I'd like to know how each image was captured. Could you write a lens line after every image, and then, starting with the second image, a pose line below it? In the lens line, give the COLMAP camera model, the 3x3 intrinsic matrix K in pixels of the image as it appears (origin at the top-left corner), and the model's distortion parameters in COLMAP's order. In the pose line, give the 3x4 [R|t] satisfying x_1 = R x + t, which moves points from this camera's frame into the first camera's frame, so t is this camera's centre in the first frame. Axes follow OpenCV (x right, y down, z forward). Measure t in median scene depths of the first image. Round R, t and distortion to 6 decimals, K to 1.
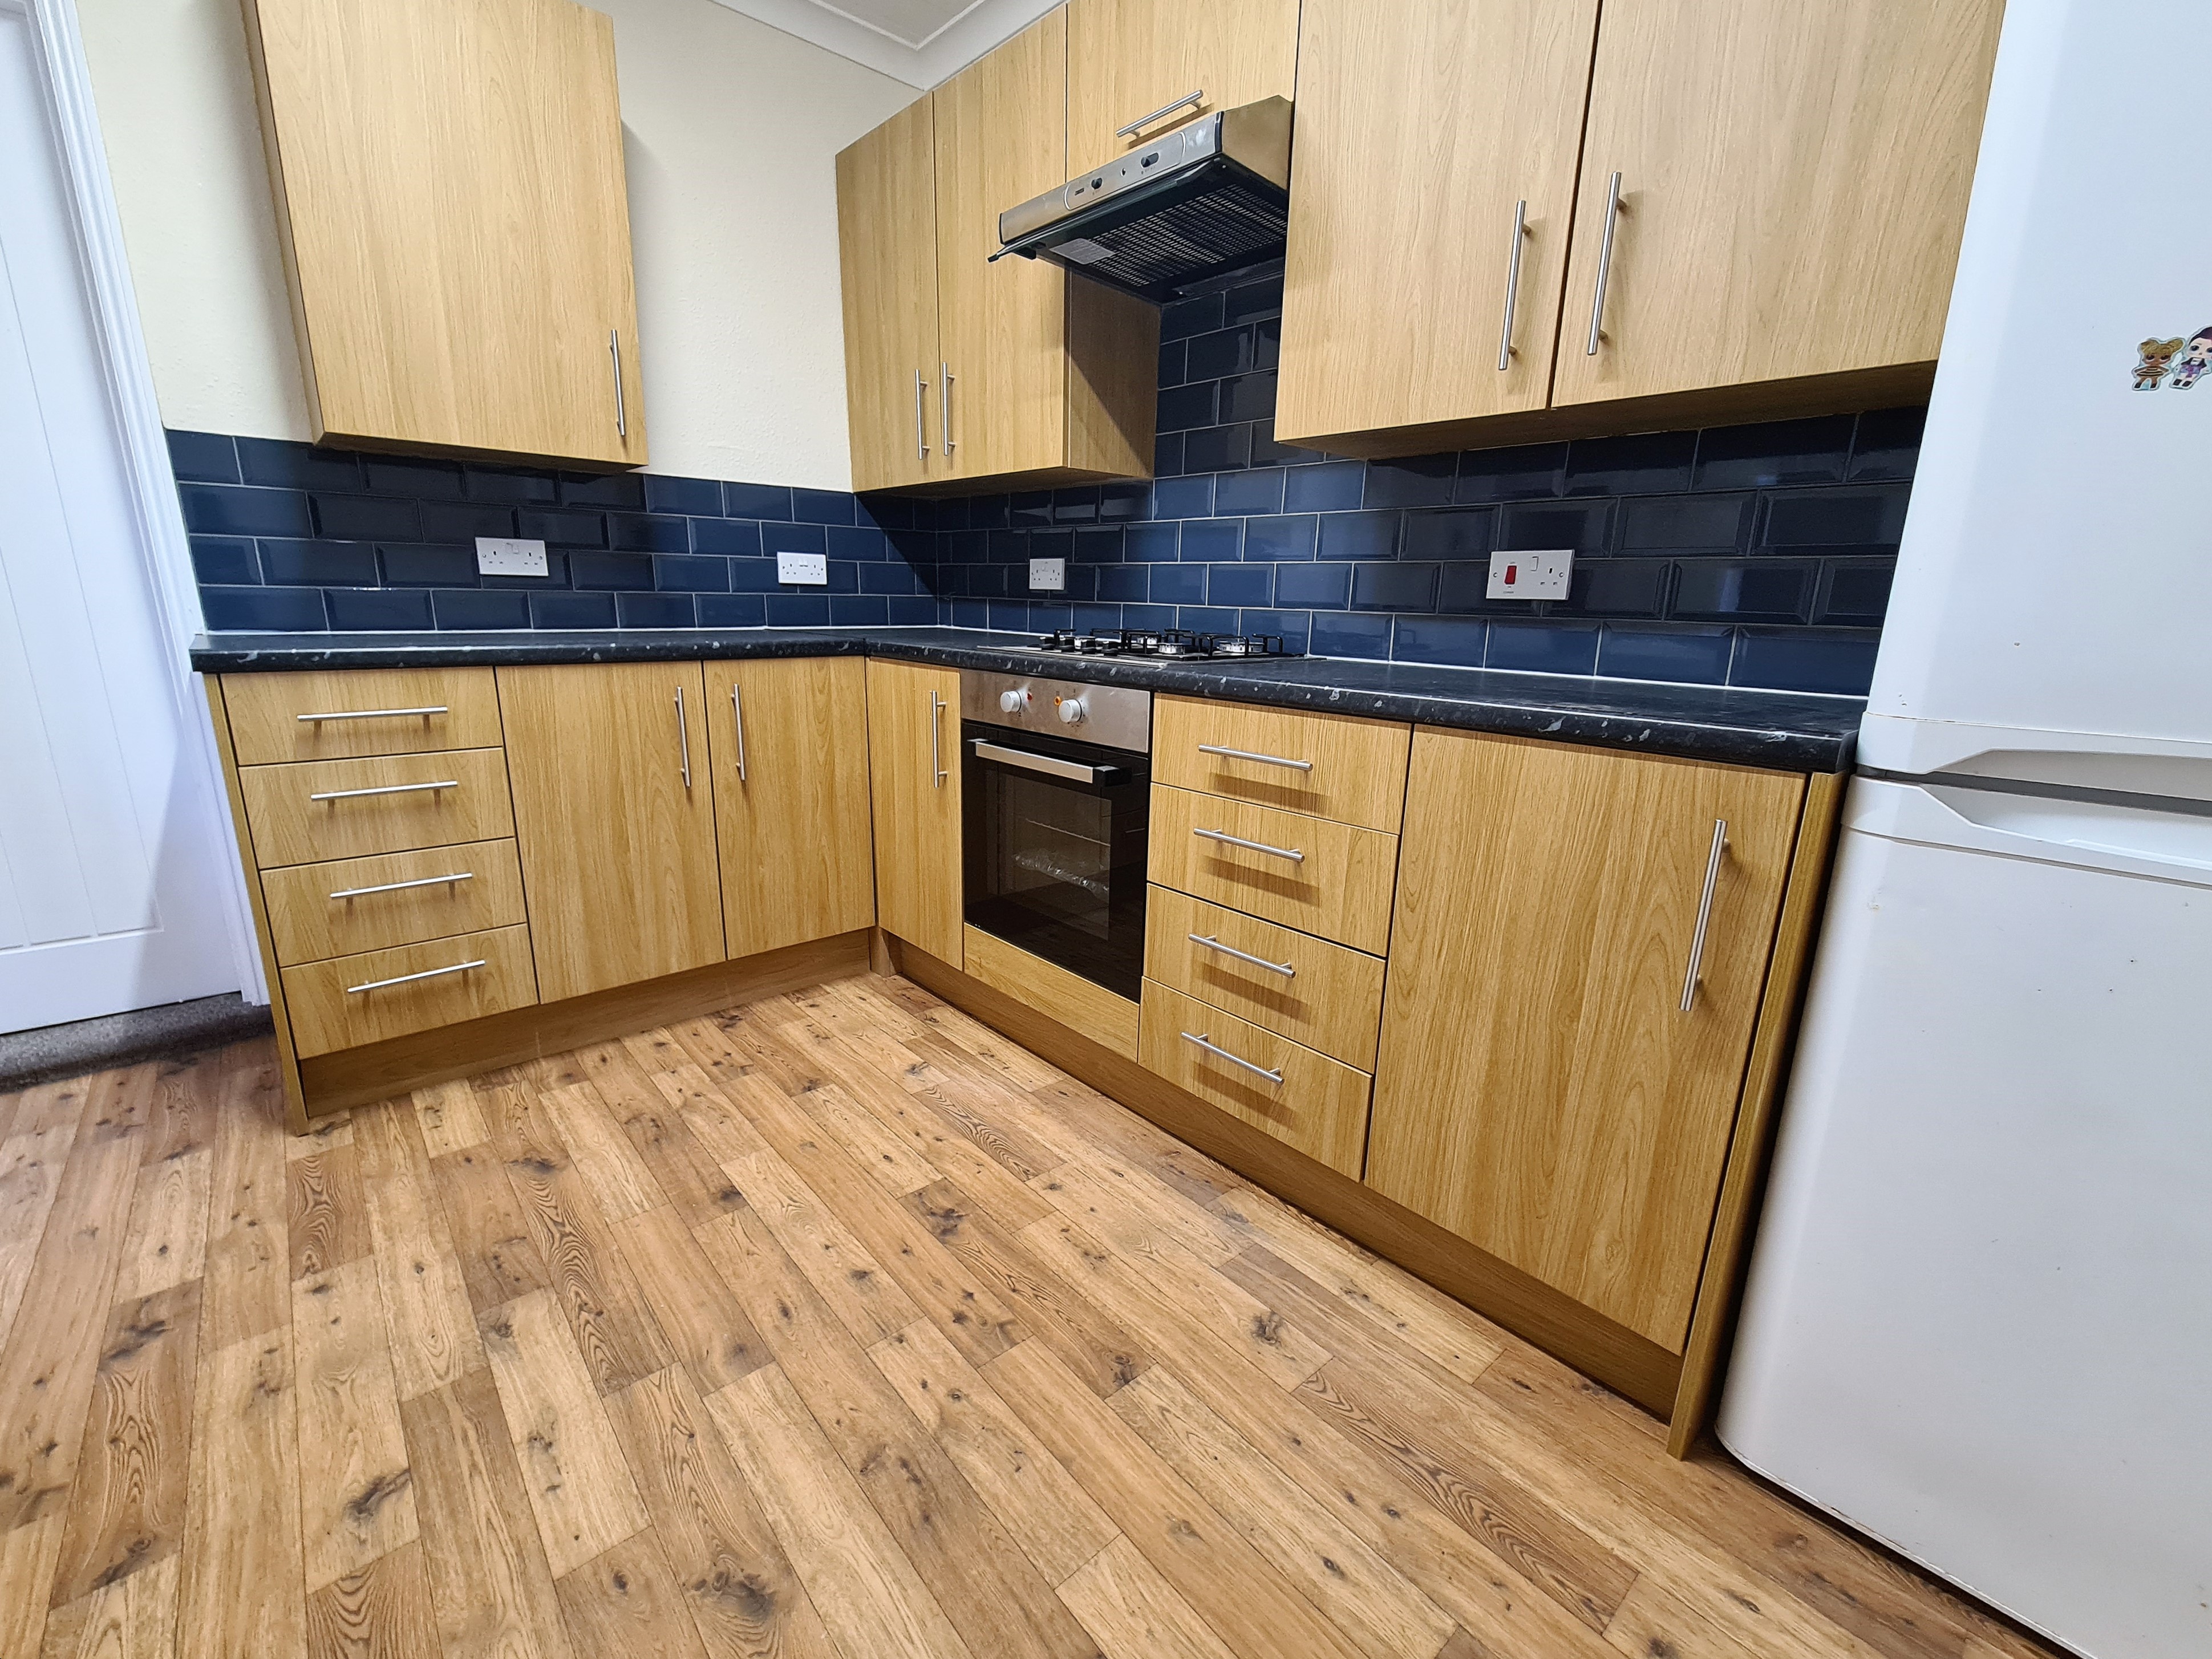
lens RADIAL K [[920.3, 0, 1121.2], [0, 920.3, 830.9], [0, 0, 1]] dist [-0.004712, 0.000644]
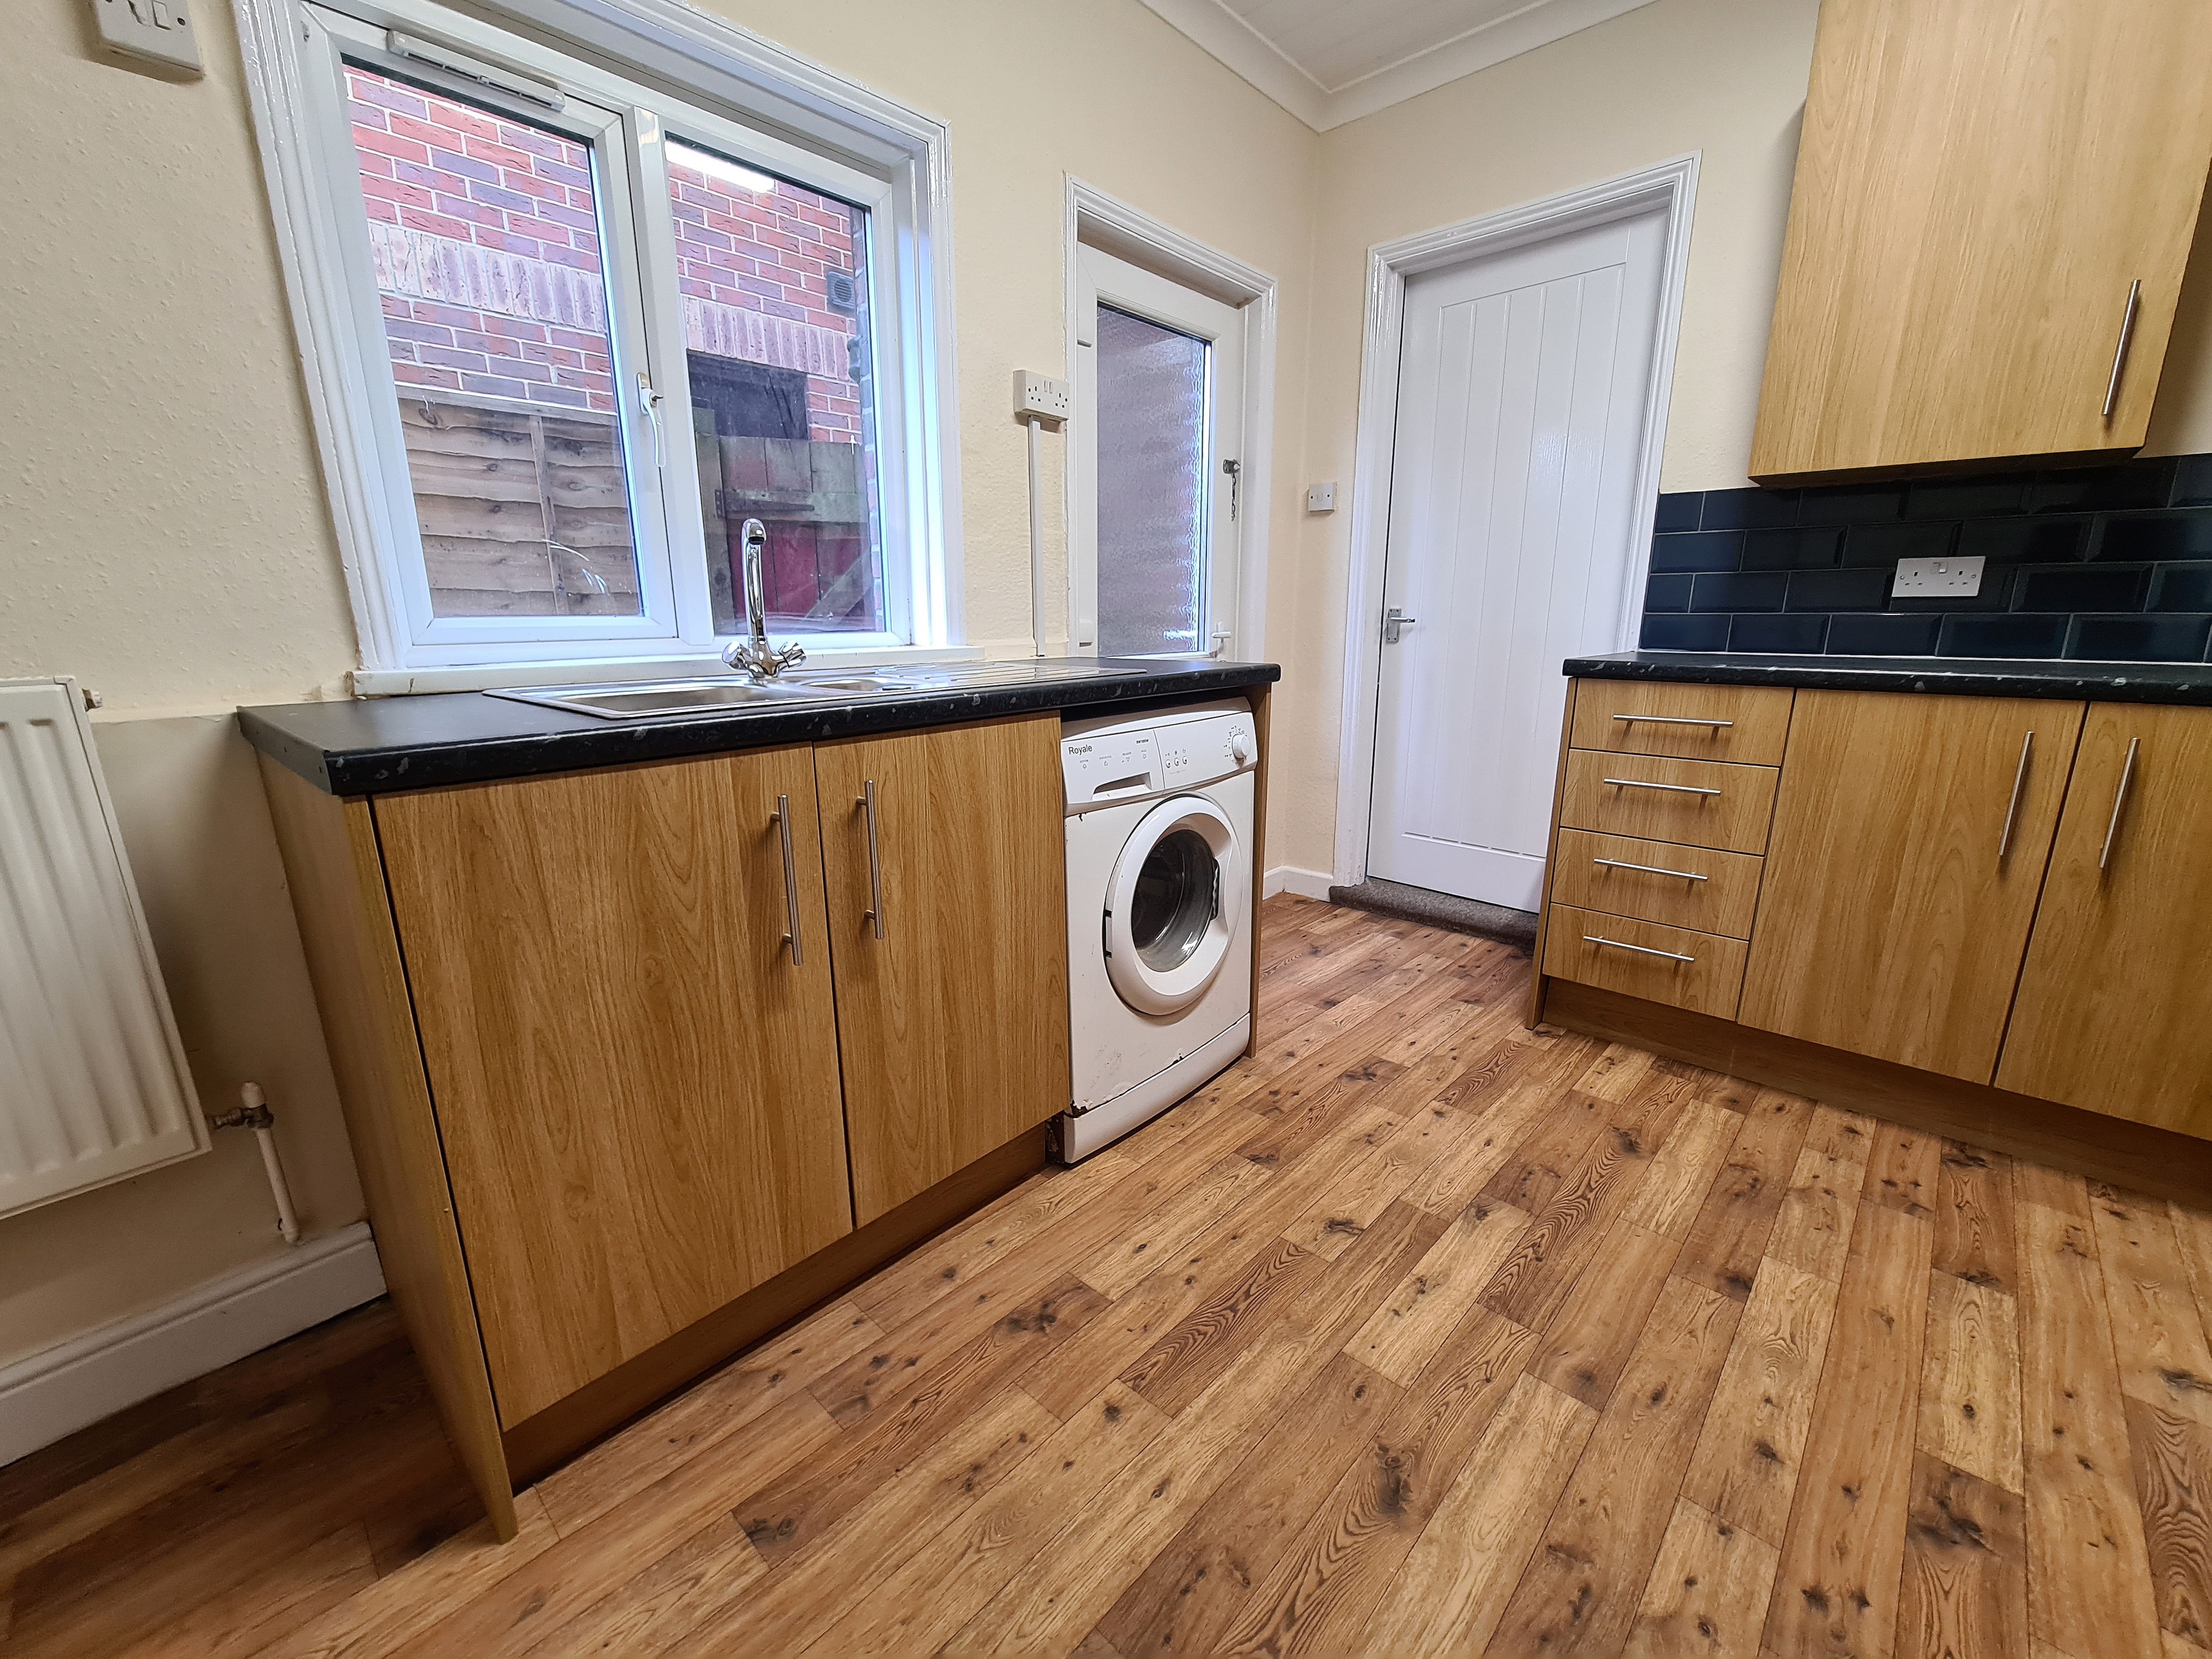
lens RADIAL K [[920.4, 0, 1127.9], [0, 920.4, 837.4], [0, 0, 1]] dist [-0.004712, 0.000644]
pose [[0.105945, 0.216942, -0.970418, 0.283384], [-0.241765, 0.952246, 0.186485, -0.038458], [0.964534, 0.214856, 0.153335, 0.197266]]
